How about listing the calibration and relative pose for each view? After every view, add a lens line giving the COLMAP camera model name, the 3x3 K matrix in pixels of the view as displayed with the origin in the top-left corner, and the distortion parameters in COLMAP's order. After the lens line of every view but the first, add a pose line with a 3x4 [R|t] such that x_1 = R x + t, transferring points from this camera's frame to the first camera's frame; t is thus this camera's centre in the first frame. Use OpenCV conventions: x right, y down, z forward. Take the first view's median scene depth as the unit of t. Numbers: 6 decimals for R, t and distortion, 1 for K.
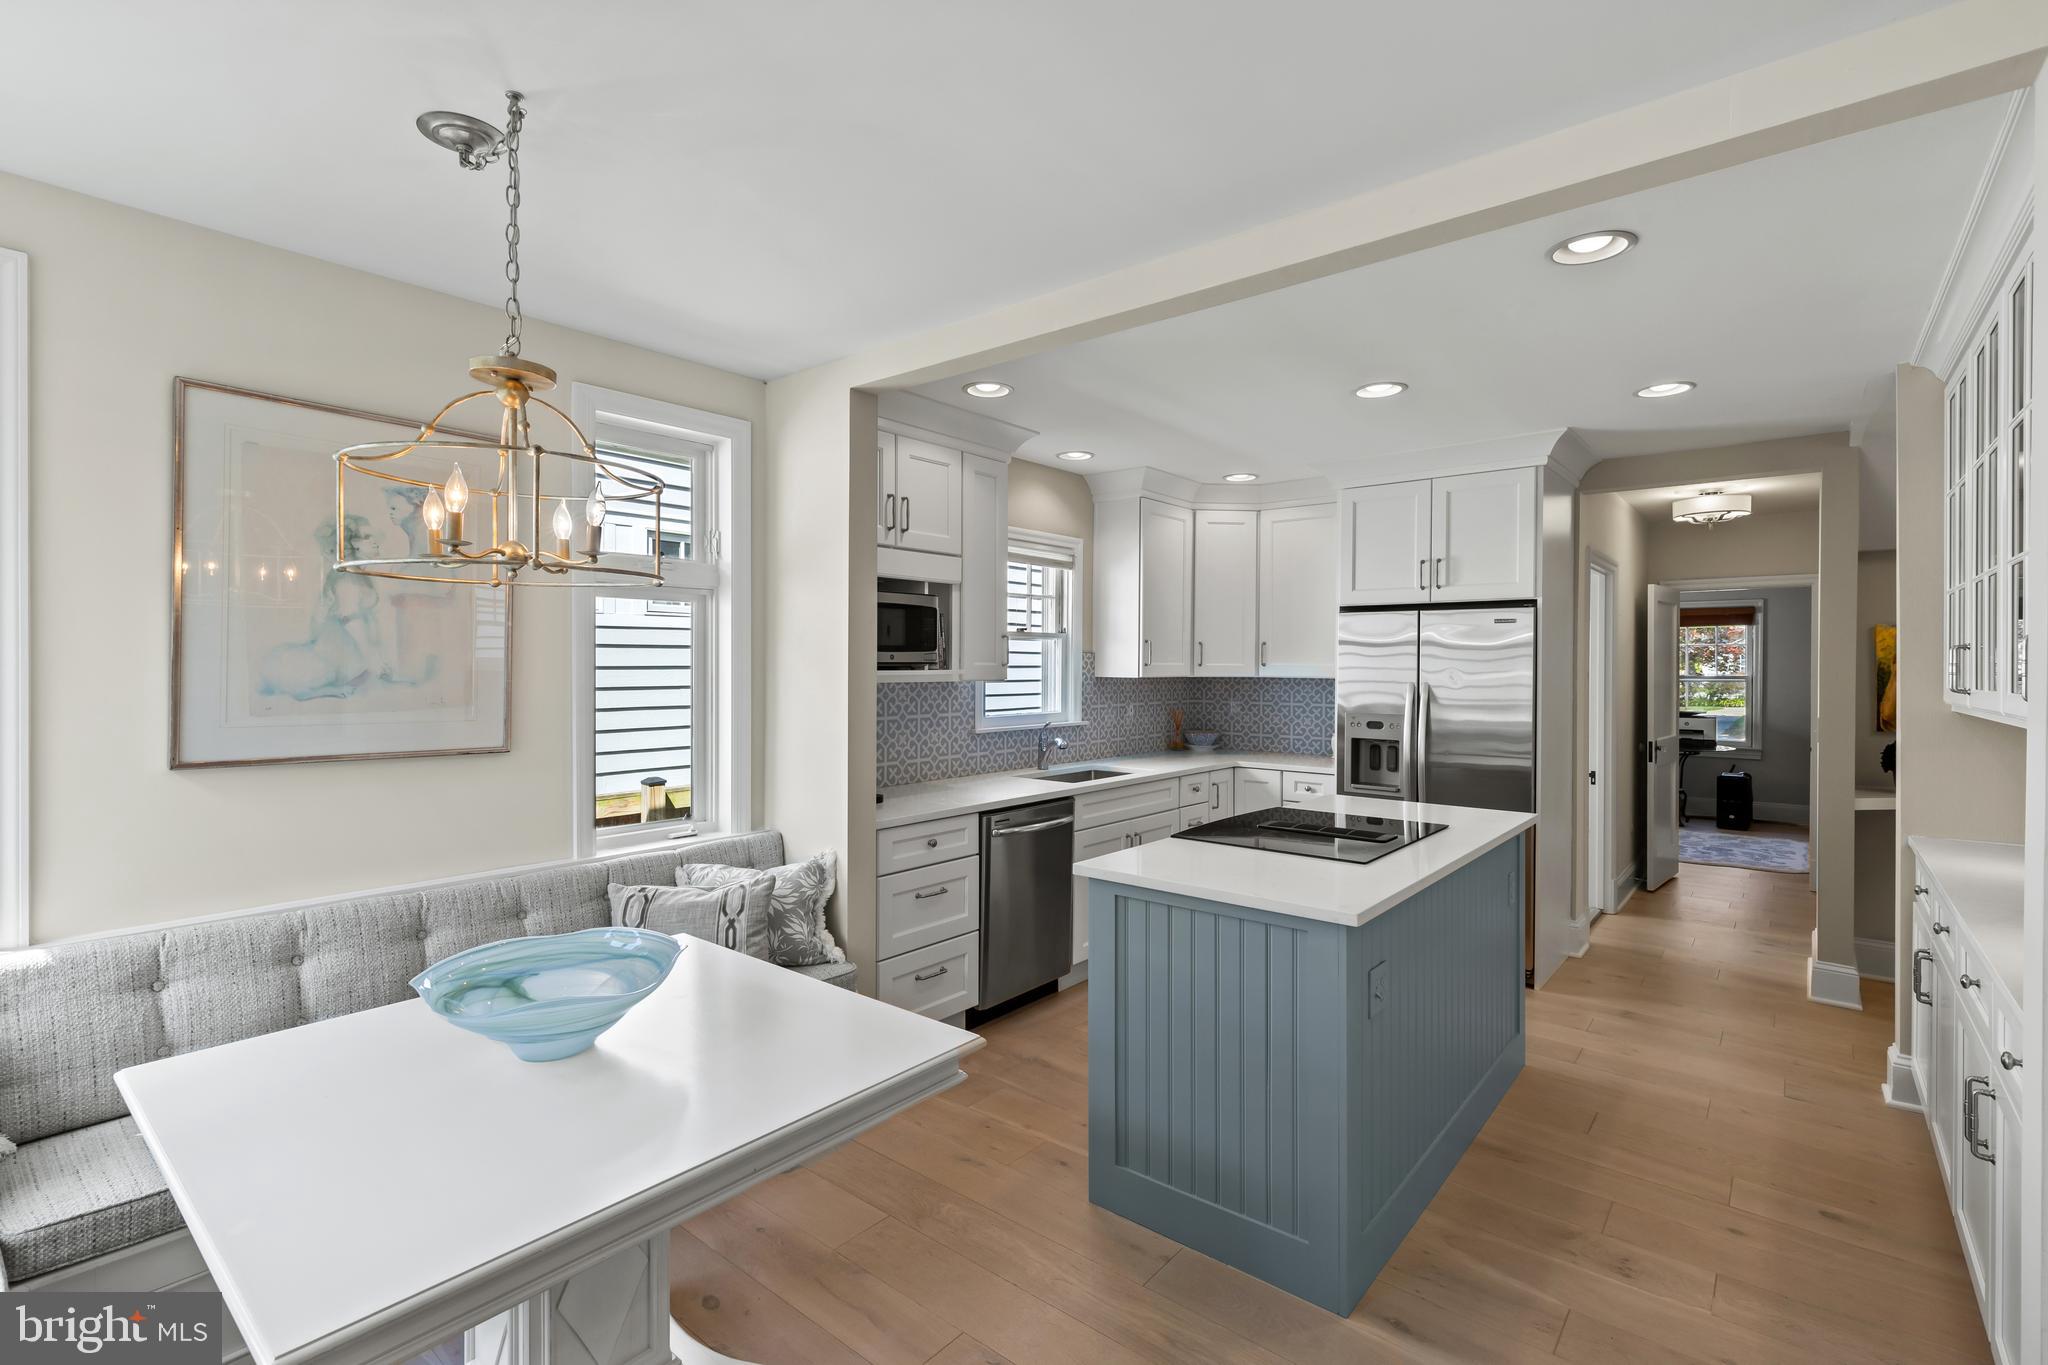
lens RADIAL K [[925.7, 0, 1021.0], [0, 925.7, 670.1], [0, 0, 1]] dist [0.008413, -0.003279]
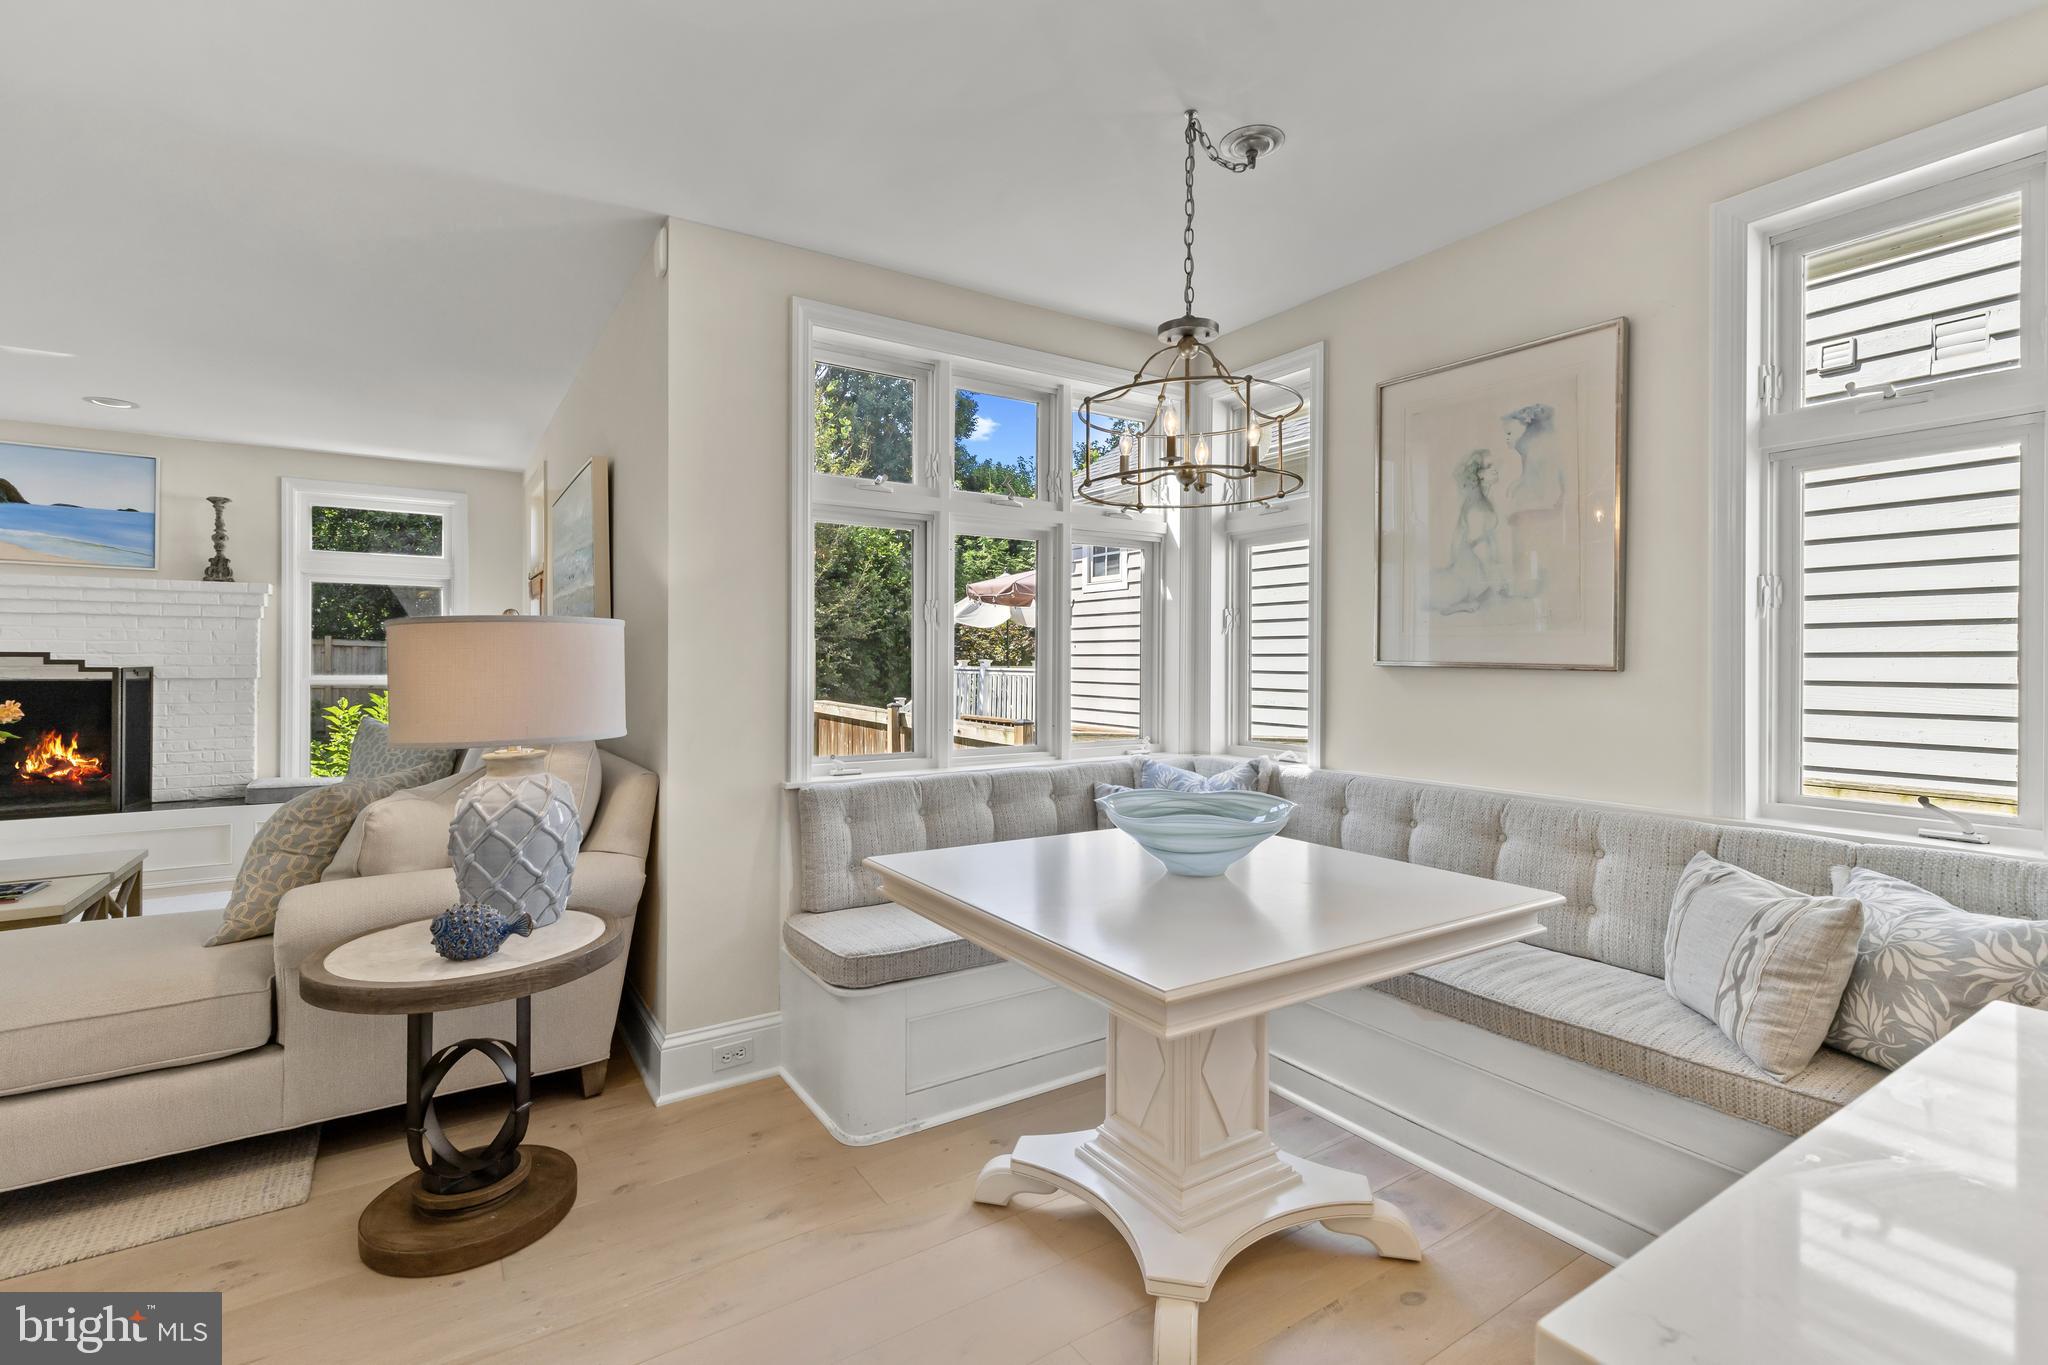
lens RADIAL K [[925.7, 0, 1021.5], [0, 925.7, 663.0], [0, 0, 1]] dist [0.008413, -0.003279]
pose [[-0.303215, -0.003714, -0.952915, 0.355758], [-0.012456, 0.999922, 0.000067, 0.067322], [0.952841, 0.011890, -0.303238, 0.559636]]
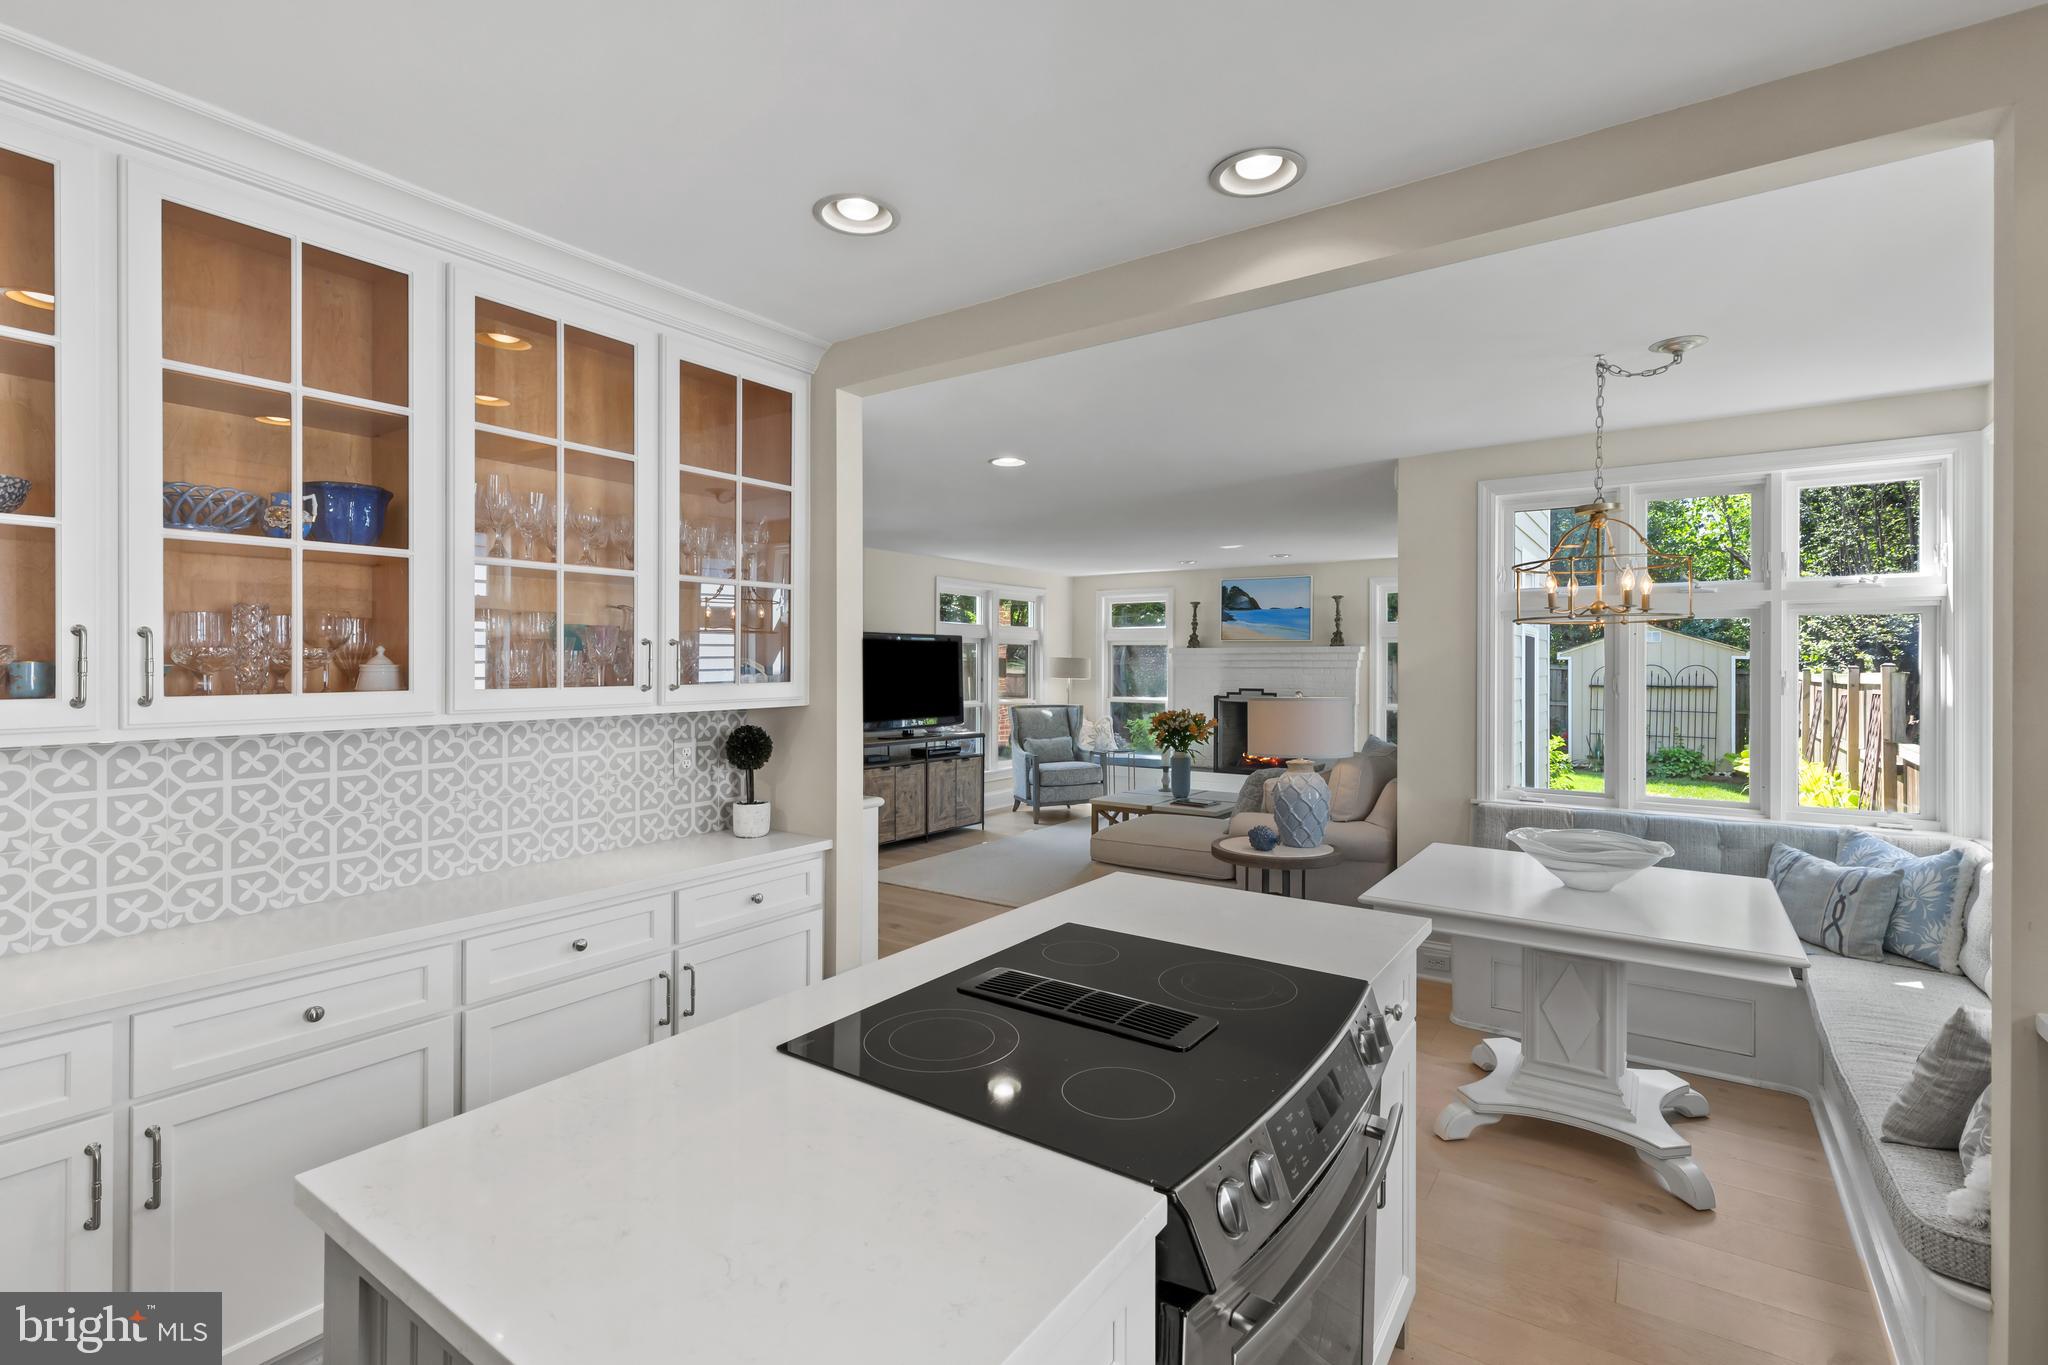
lens RADIAL K [[925.7, 0, 1032.4], [0, 925.7, 670.6], [0, 0, 1]] dist [0.008413, -0.003279]
pose [[-0.996102, -0.003113, -0.088157, 0.343590], [-0.003969, 0.999947, 0.009539, -0.008774], [0.088123, 0.009852, -0.996061, 1.294406]]
